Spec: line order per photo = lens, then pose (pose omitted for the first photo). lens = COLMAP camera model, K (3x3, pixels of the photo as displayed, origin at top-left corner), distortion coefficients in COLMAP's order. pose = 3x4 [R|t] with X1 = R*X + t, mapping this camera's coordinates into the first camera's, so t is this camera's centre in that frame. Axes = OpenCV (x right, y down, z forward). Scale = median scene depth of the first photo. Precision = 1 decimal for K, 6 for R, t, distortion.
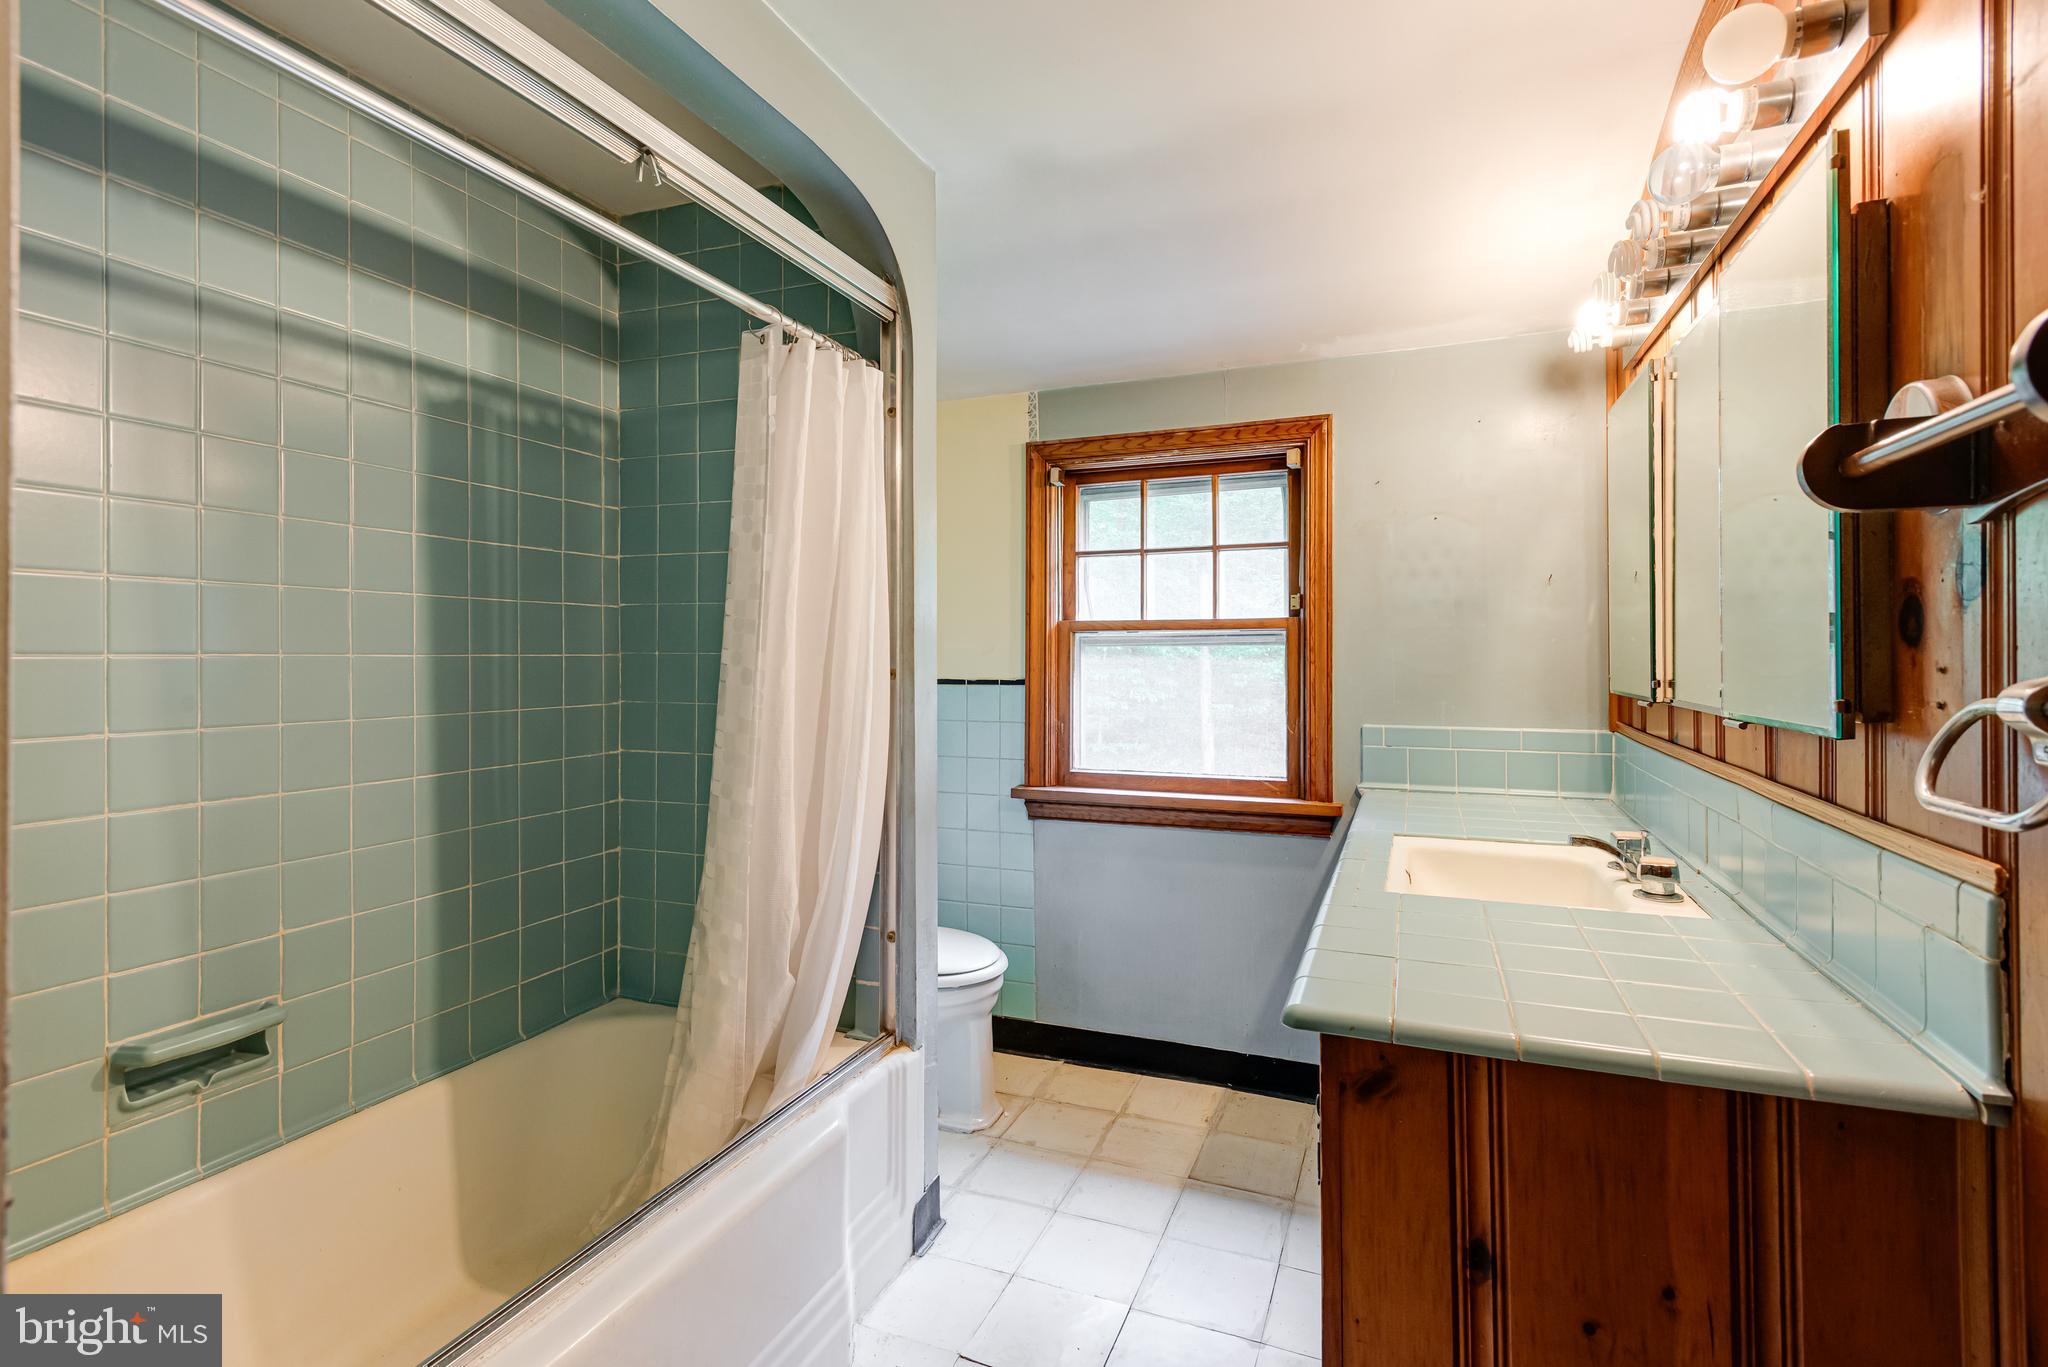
lens RADIAL K [[988.0, 0, 1015.3], [0, 988.0, 668.2], [0, 0, 1]] dist [0.014933, -0.000170]
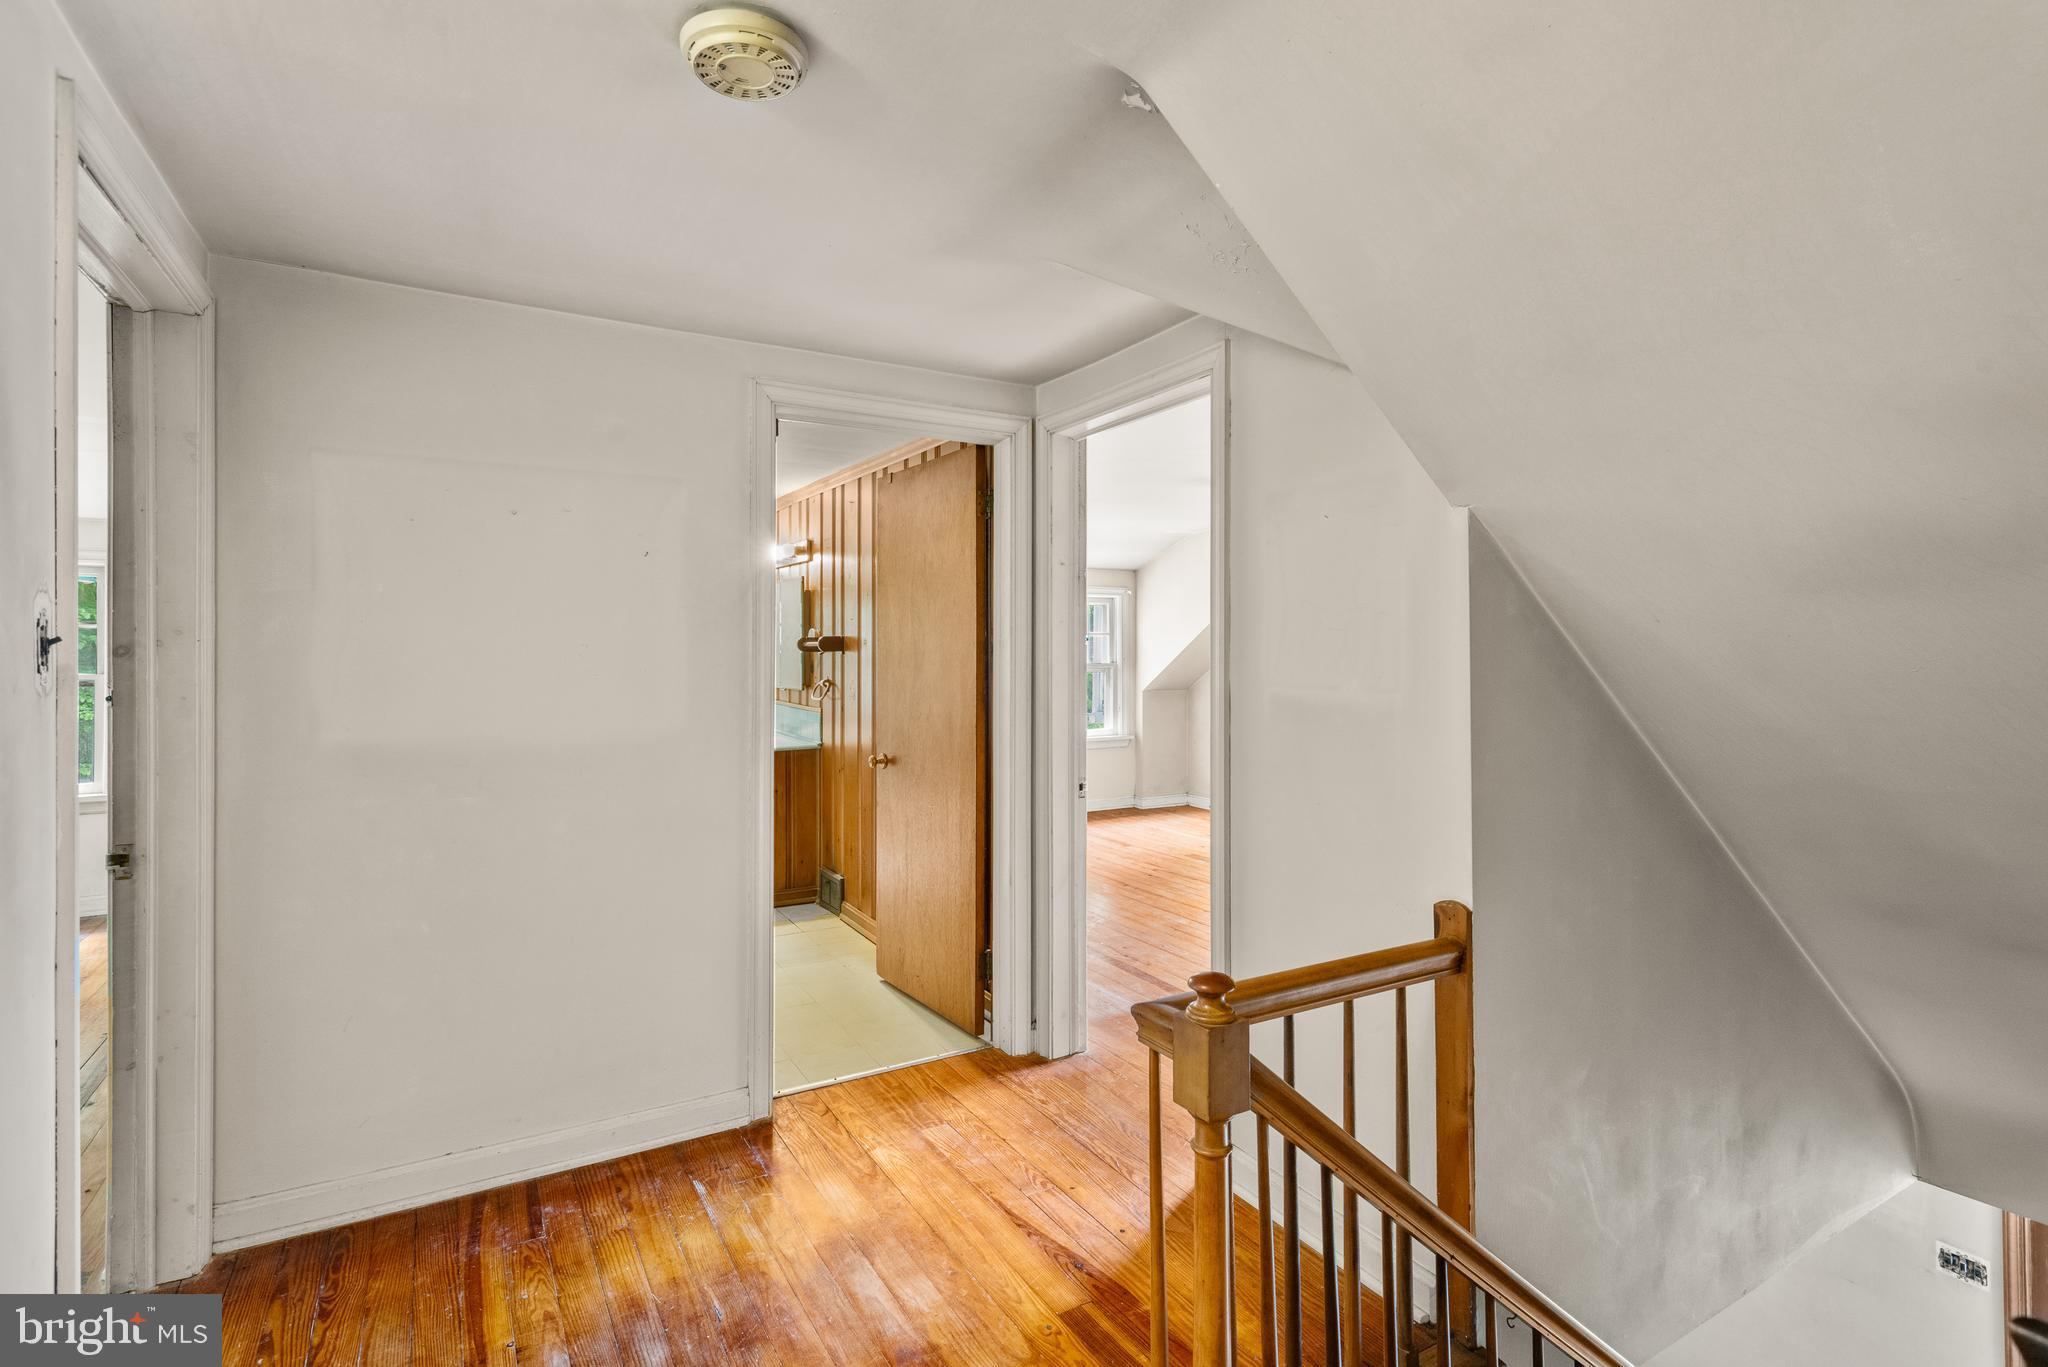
lens RADIAL K [[988.0, 0, 1015.3], [0, 988.0, 668.2], [0, 0, 1]] dist [0.014933, -0.000170]
pose [[0.608689, 0.003399, 0.793401, -3.013853], [-0.001061, 0.999993, -0.003470, -0.037095], [-0.793408, 0.001270, 0.608689, -3.519381]]
